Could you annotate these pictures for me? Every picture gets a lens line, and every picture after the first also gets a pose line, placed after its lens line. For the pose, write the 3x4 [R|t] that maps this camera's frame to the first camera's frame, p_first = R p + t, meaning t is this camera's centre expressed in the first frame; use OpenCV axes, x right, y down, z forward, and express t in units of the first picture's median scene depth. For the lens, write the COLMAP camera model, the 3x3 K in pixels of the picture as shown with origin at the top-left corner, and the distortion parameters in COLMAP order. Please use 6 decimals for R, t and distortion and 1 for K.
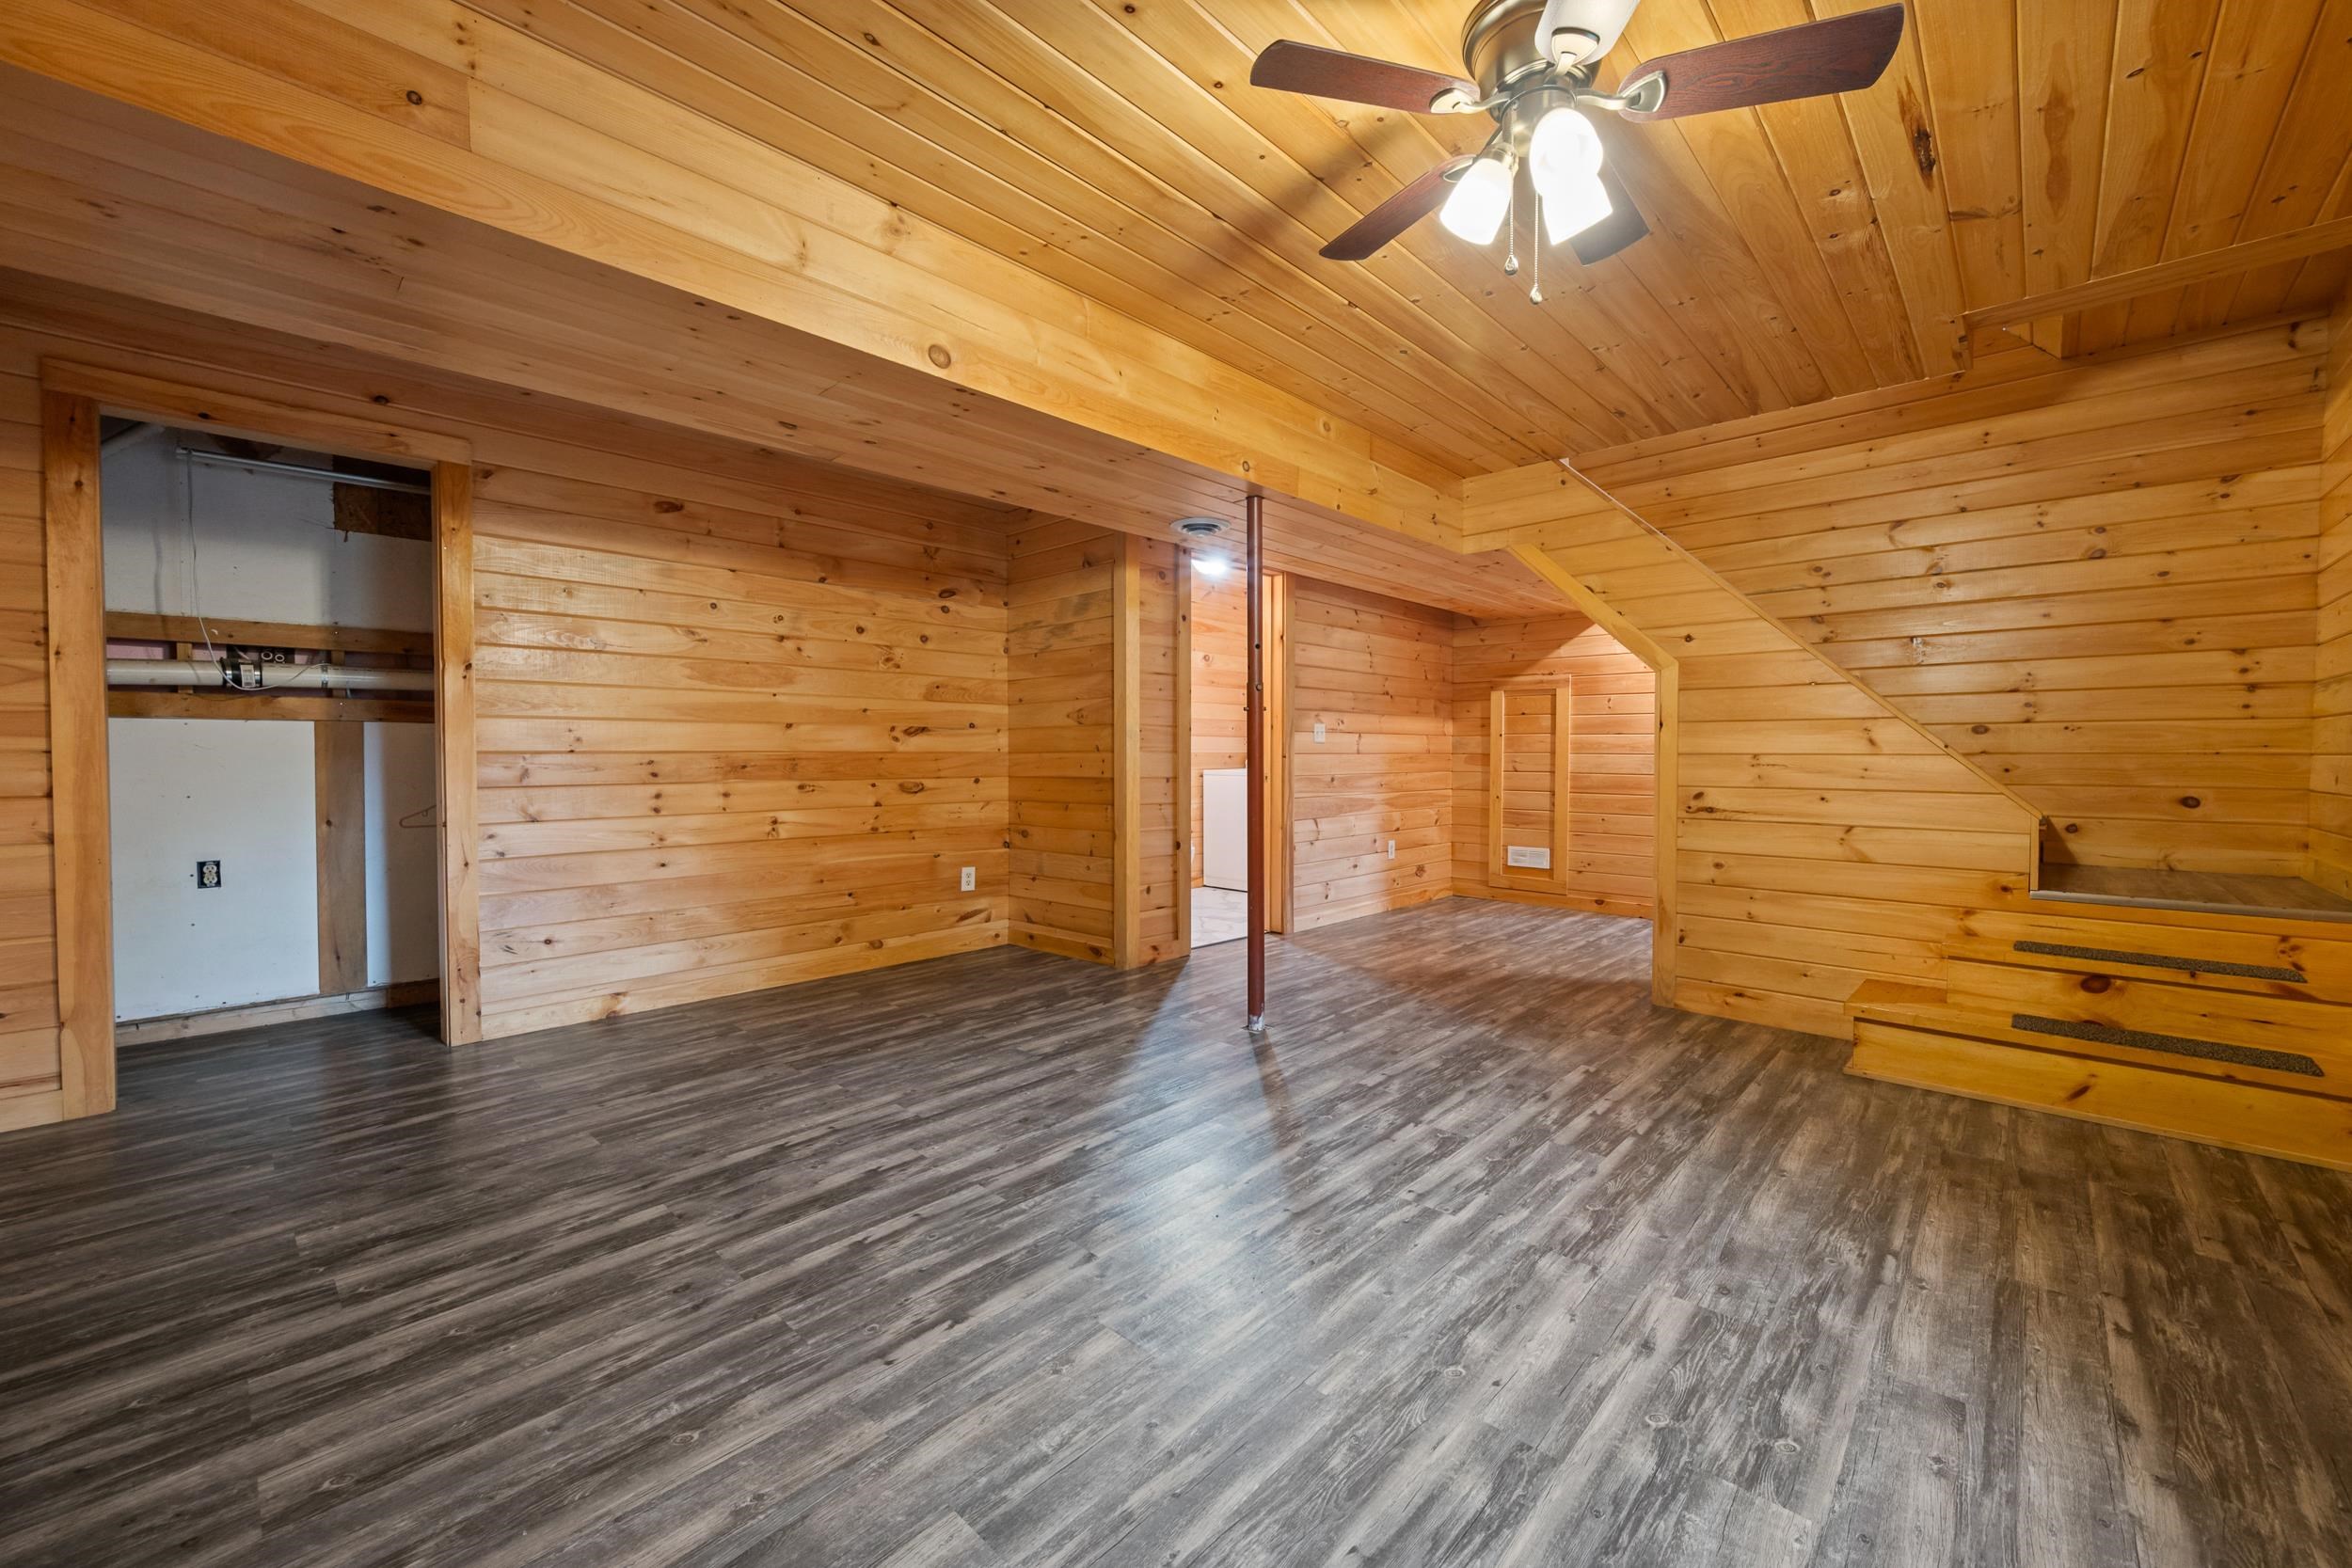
lens RADIAL K [[924.4, 0, 1178.1], [0, 924.4, 762.4], [0, 0, 1]] dist [-0.000911, -0.000325]
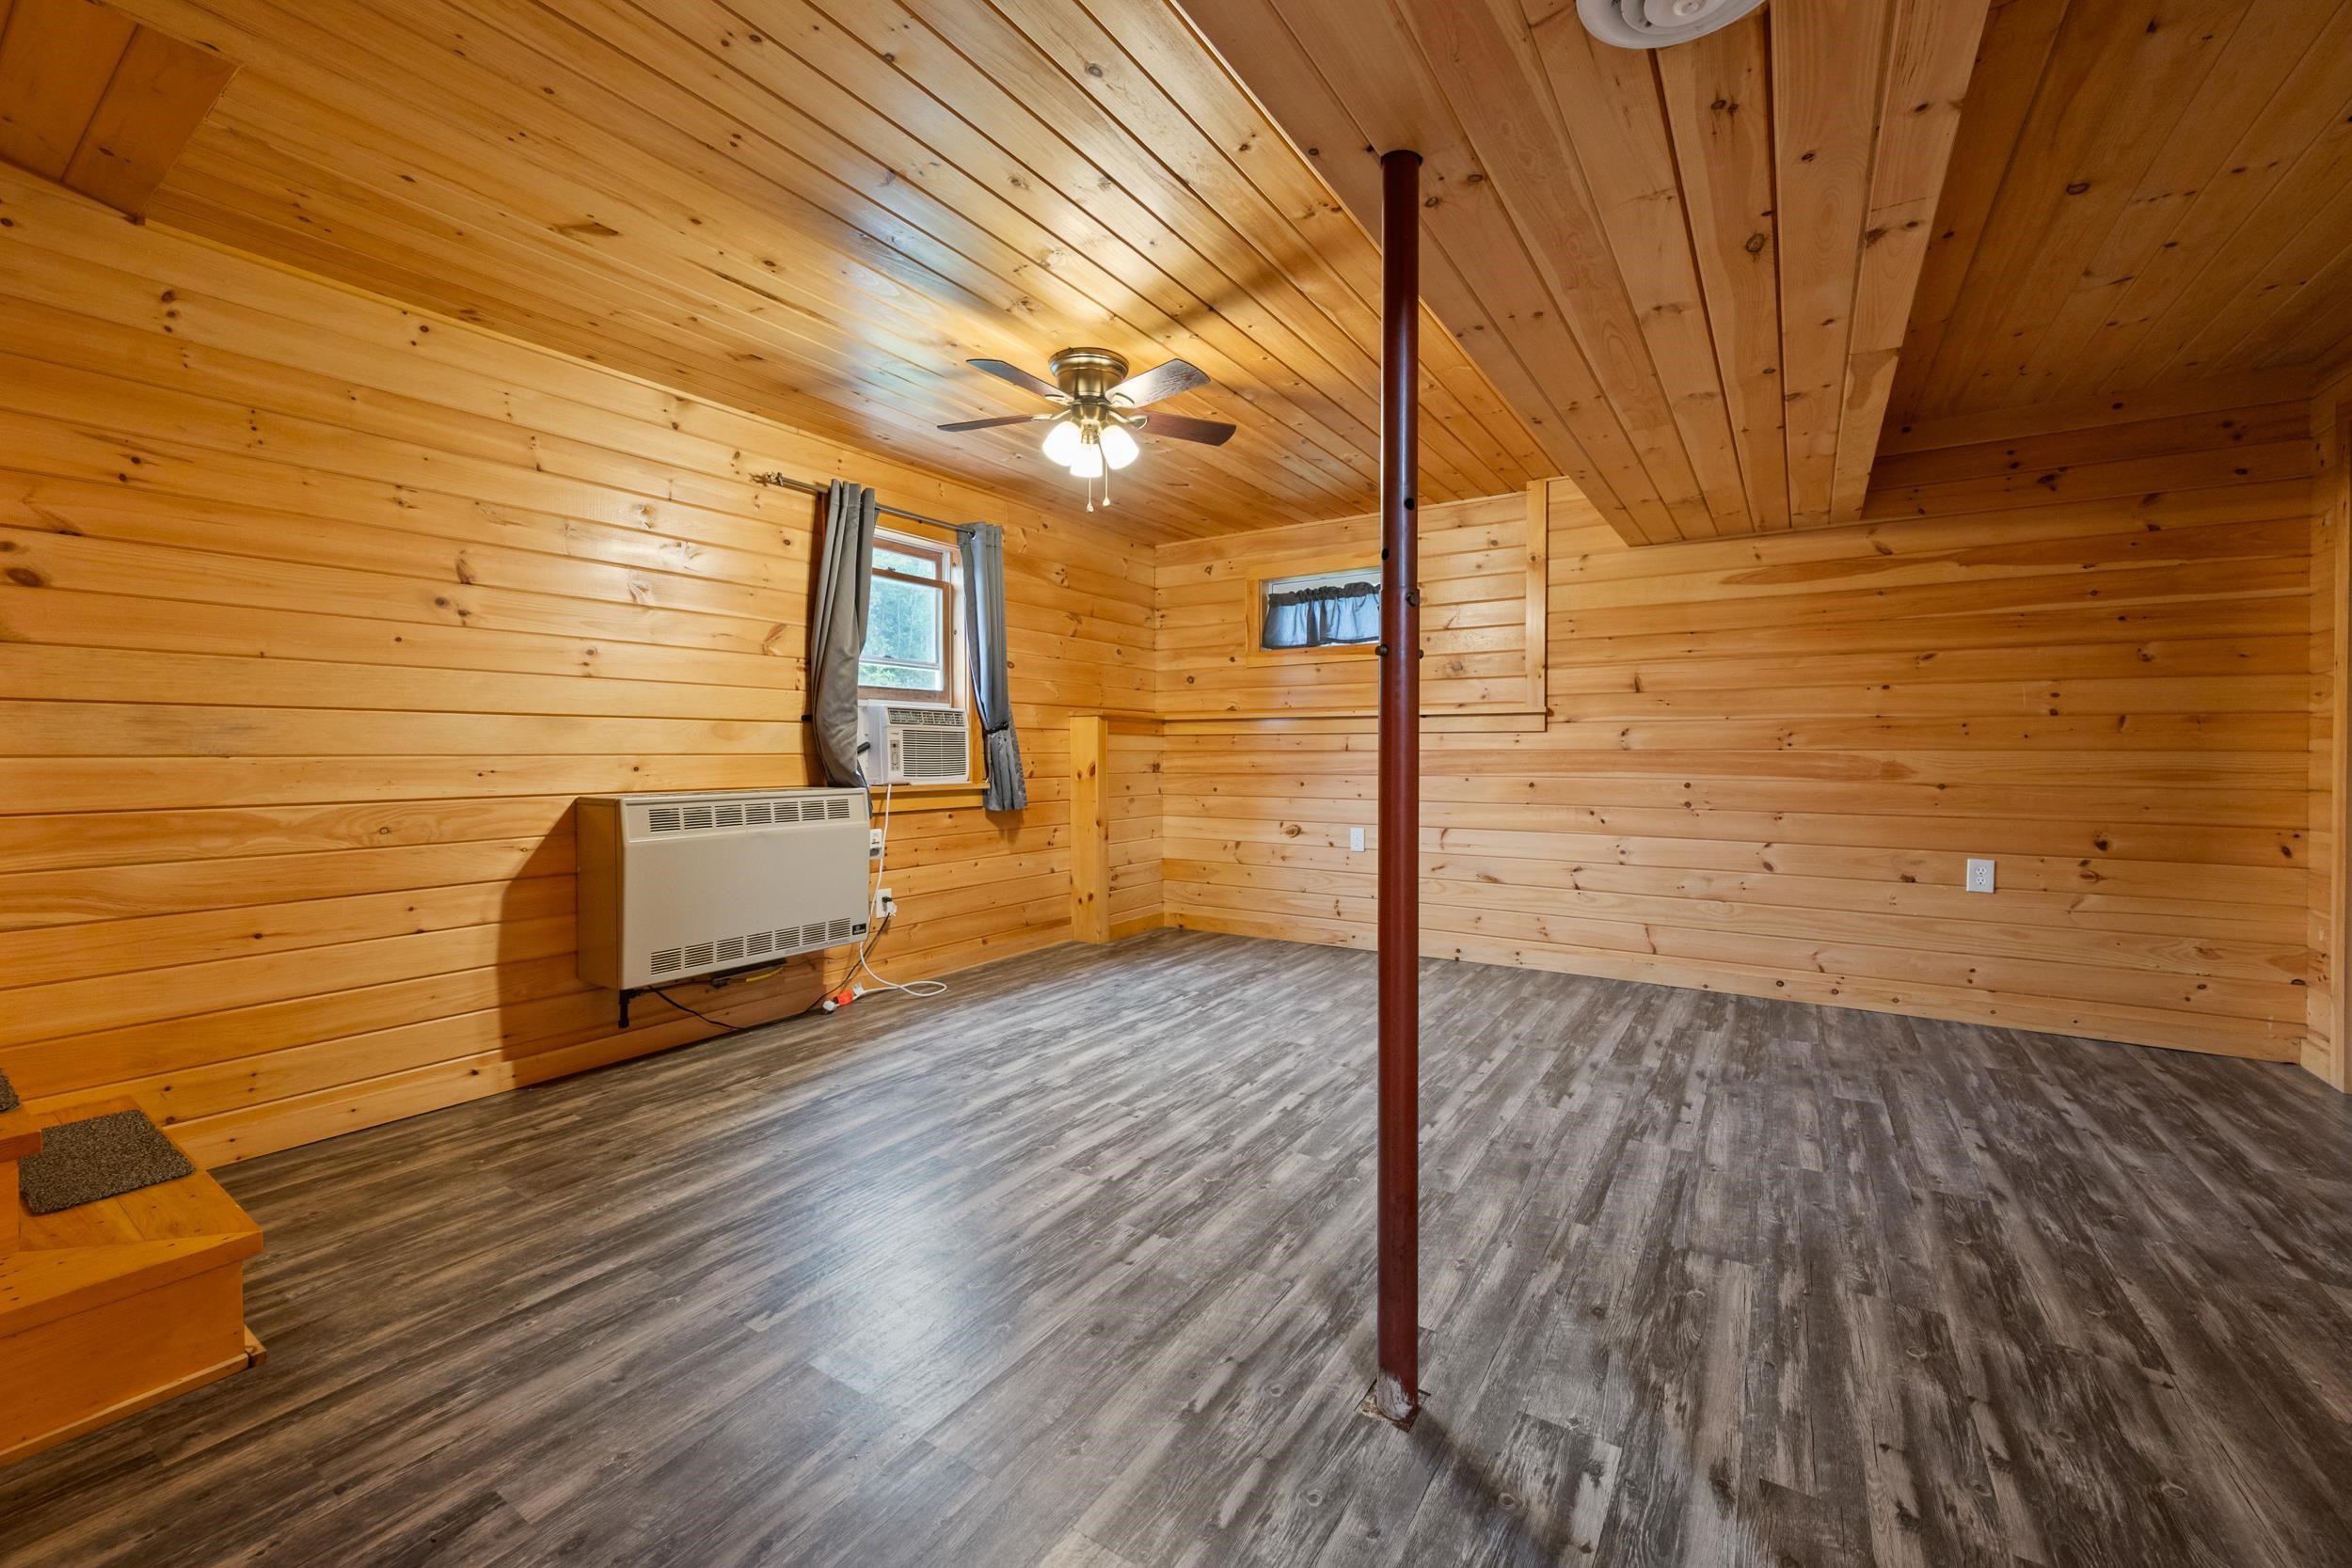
lens RADIAL K [[924.4, 0, 1178.1], [0, 924.4, 762.4], [0, 0, 1]] dist [-0.000911, -0.000325]
pose [[-0.986091, 0.003743, -0.166165, 0.364640], [0.000202, 0.999773, 0.021326, -0.023284], [0.166207, 0.020996, -0.985867, 2.013637]]
